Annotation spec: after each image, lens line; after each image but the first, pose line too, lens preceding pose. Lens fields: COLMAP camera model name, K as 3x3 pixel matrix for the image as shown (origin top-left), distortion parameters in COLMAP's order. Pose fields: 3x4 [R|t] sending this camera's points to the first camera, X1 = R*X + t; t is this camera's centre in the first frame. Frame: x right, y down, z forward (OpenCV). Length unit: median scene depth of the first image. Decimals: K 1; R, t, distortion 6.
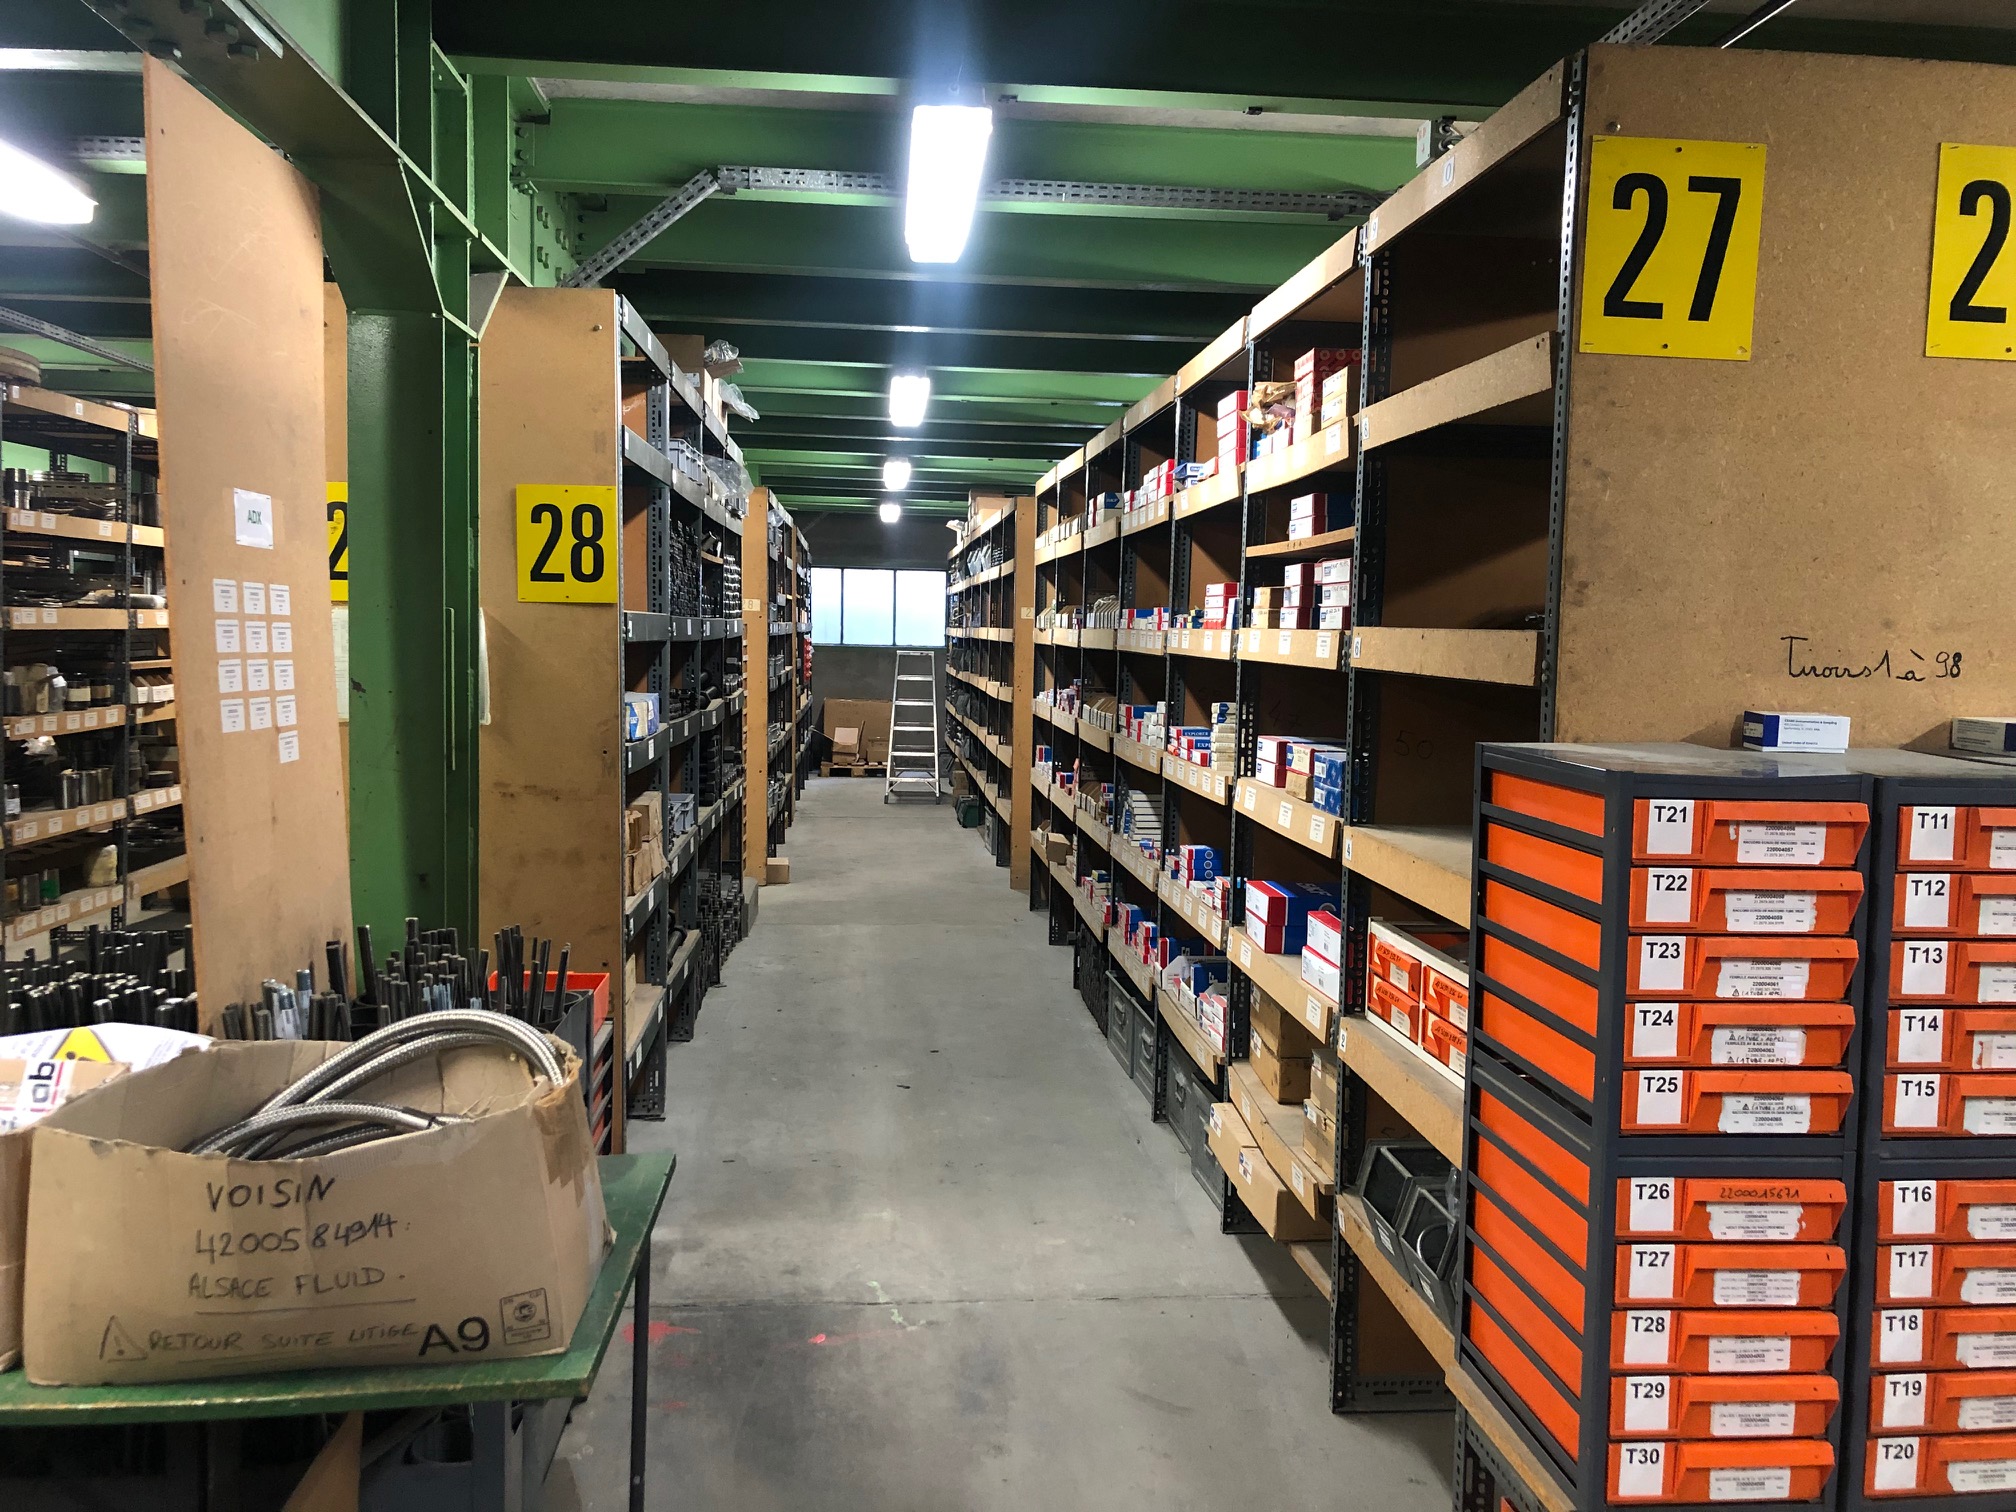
lens RADIAL K [[1658.2, 0, 1008.0], [0, 1658.2, 756.0], [0, 0, 1]] dist [0.003261, -0.004191]
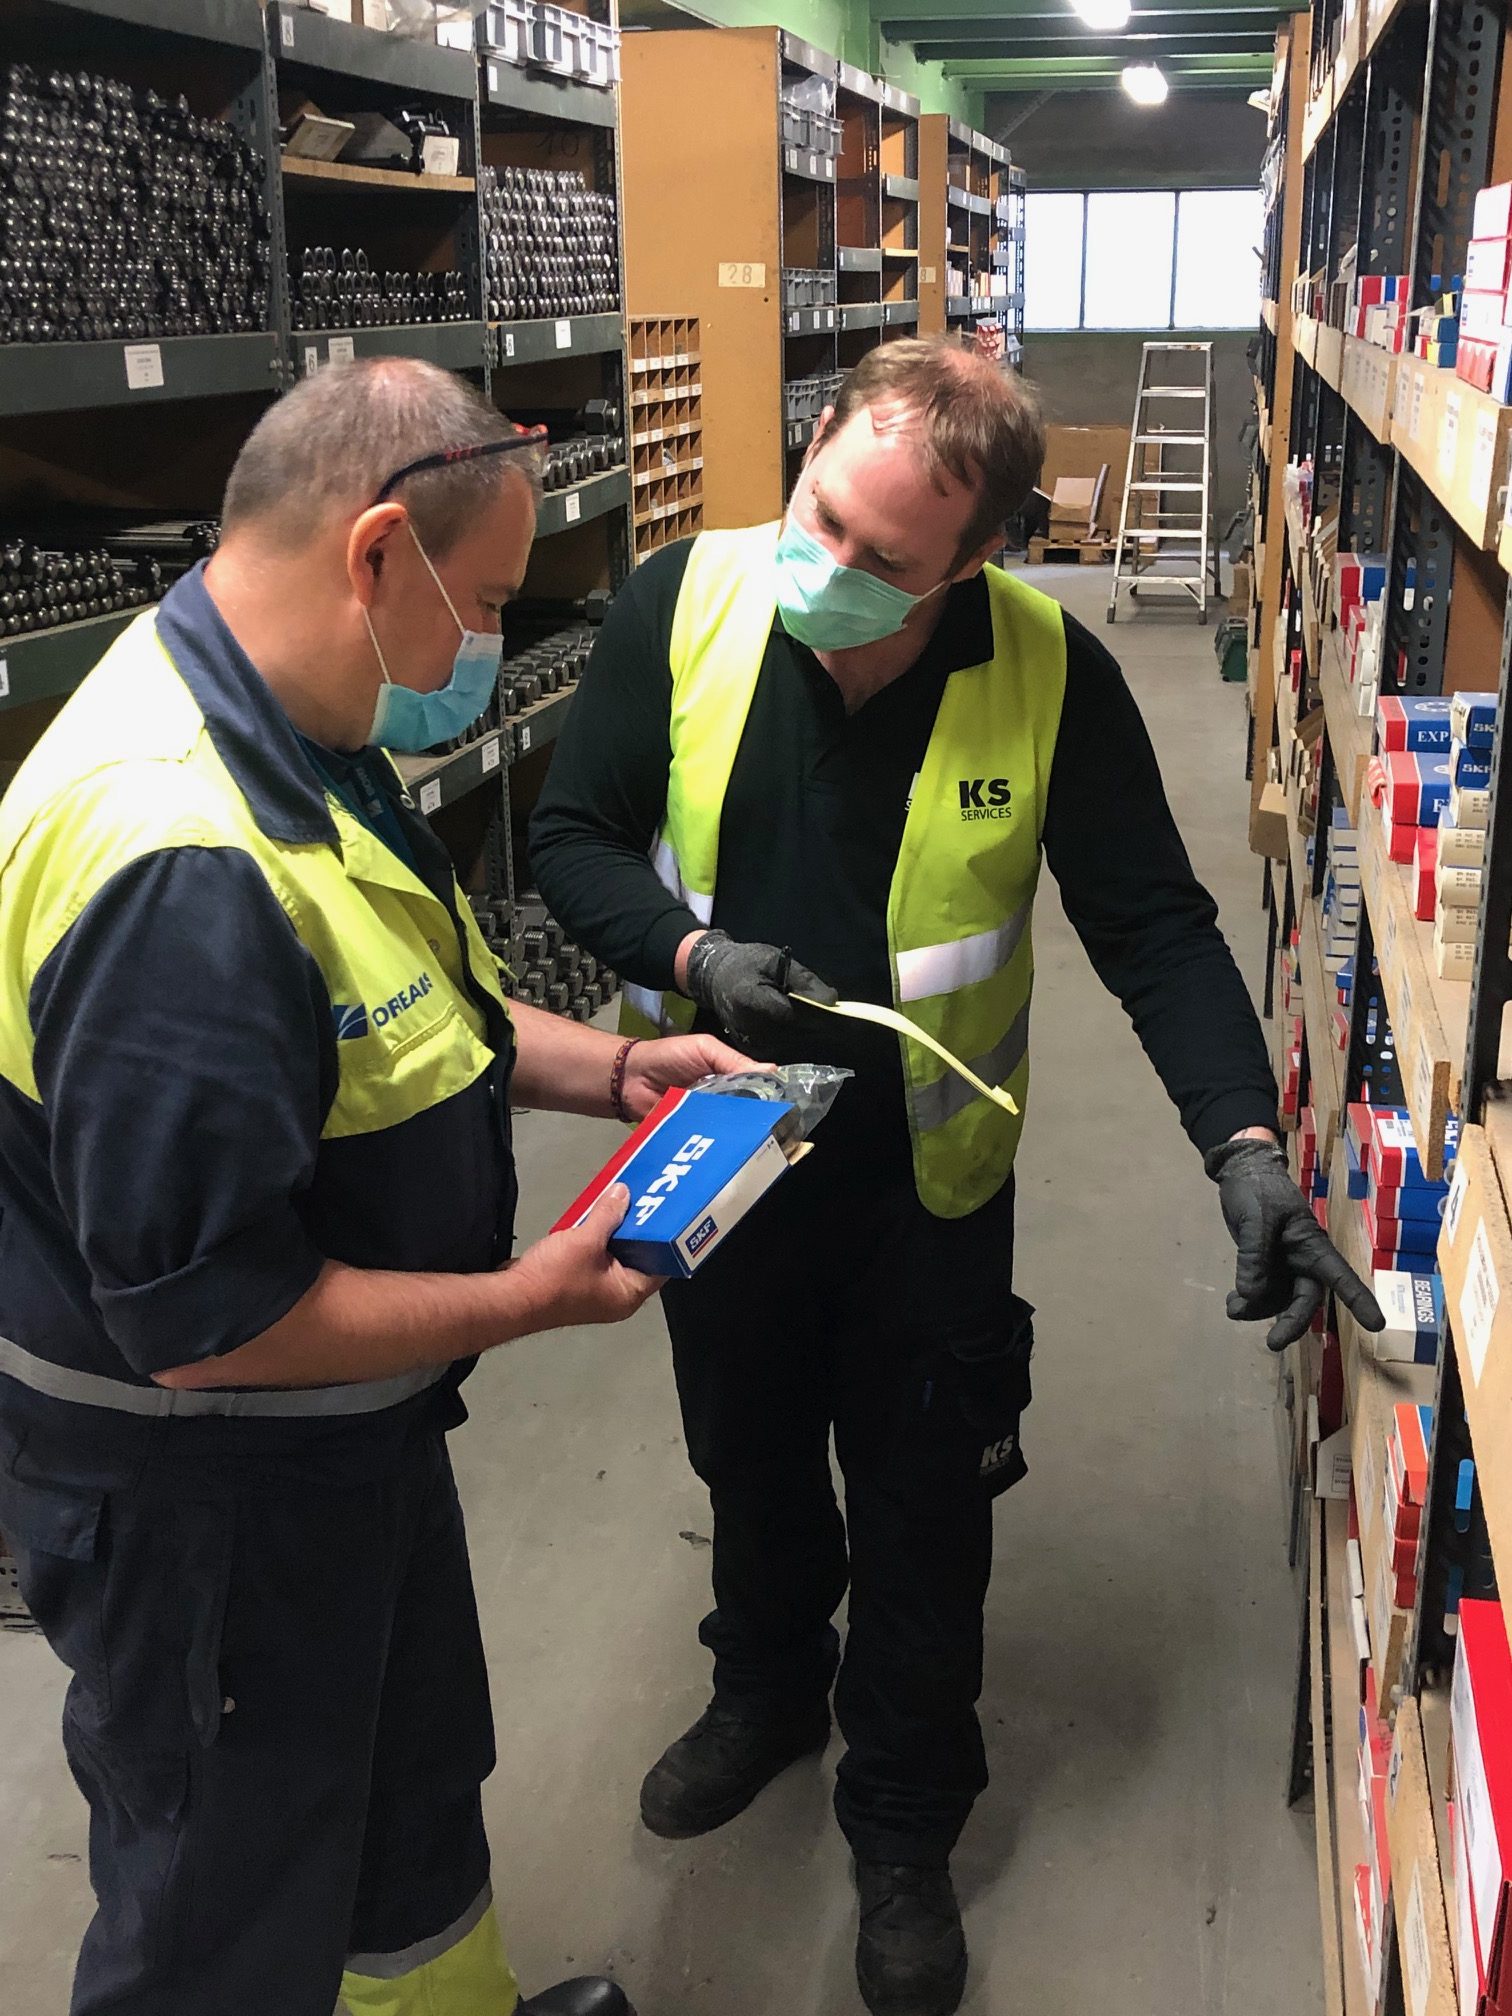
lens RADIAL K [[2279.8, 0, 756.0], [0, 2279.8, 1008.0], [0, 0, 1]] dist [-0.003929, -0.015760]
pose [[0.958061, 0.055222, -0.281192, 0.031954], [0.009724, 0.974427, 0.224494, -0.016554], [0.286398, -0.217814, 0.933024, 0.175787]]
